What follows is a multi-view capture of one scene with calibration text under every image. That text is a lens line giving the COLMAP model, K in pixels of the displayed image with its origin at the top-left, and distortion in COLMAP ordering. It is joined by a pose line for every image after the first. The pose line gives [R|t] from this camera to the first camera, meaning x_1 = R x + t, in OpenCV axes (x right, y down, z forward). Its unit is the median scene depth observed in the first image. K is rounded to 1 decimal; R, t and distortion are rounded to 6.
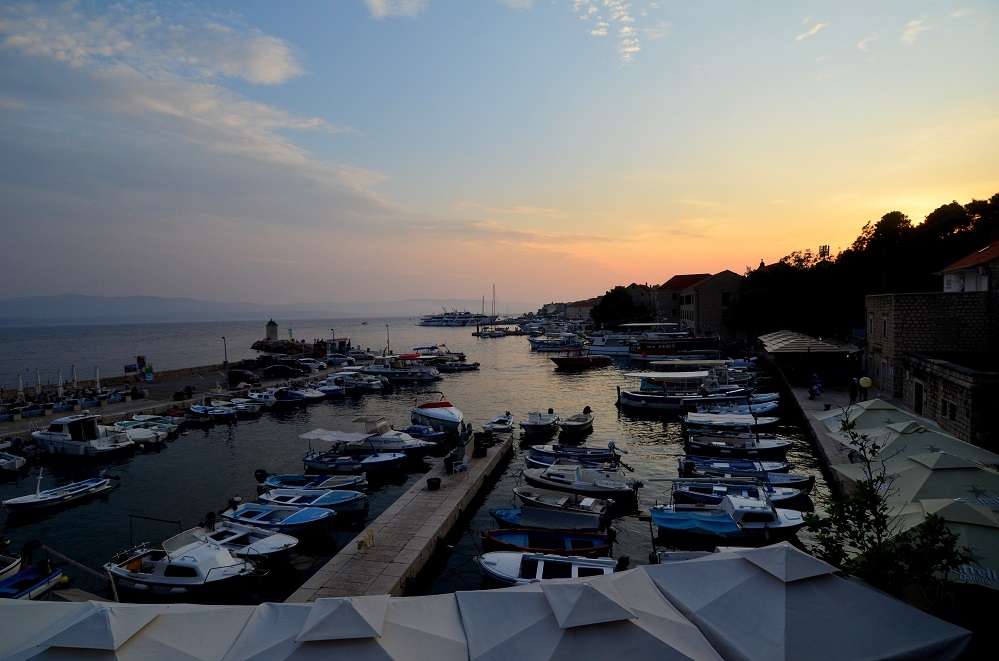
lens RADIAL K [[522.6, 0, 498.8], [0, 522.6, 333.0], [0, 0, 1]] dist [0.043029, -0.045582]
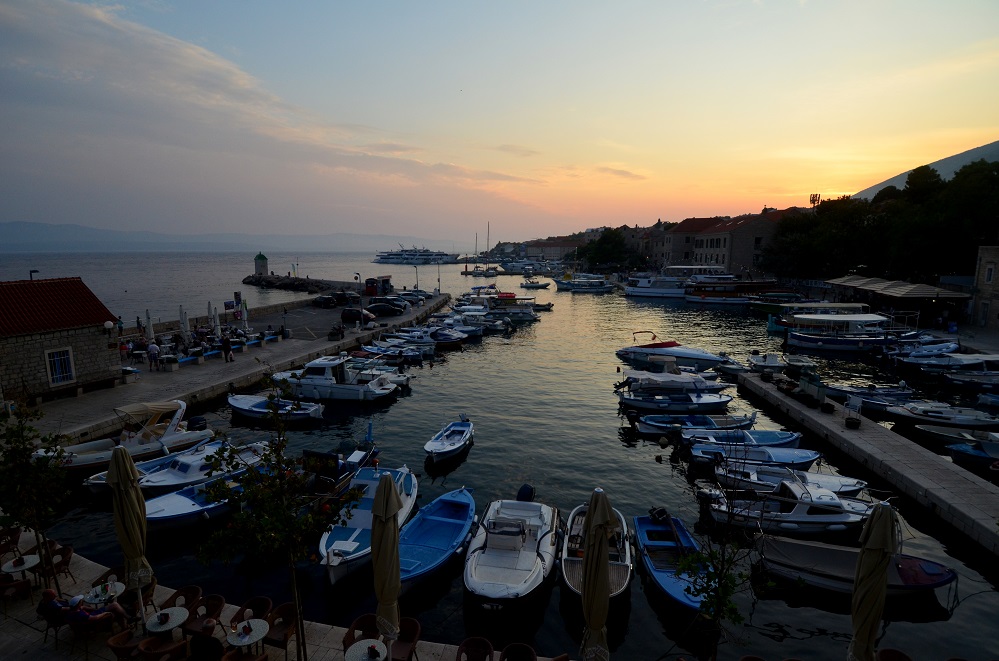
lens RADIAL K [[522.6, 0, 496.7], [0, 522.6, 339.9], [0, 0, 1]] dist [0.043029, -0.045582]
pose [[0.990479, 0.001048, 0.137662, -0.237071], [-0.018653, 0.991771, 0.126660, 0.001663], [-0.136396, -0.128022, 0.982347, 0.022306]]
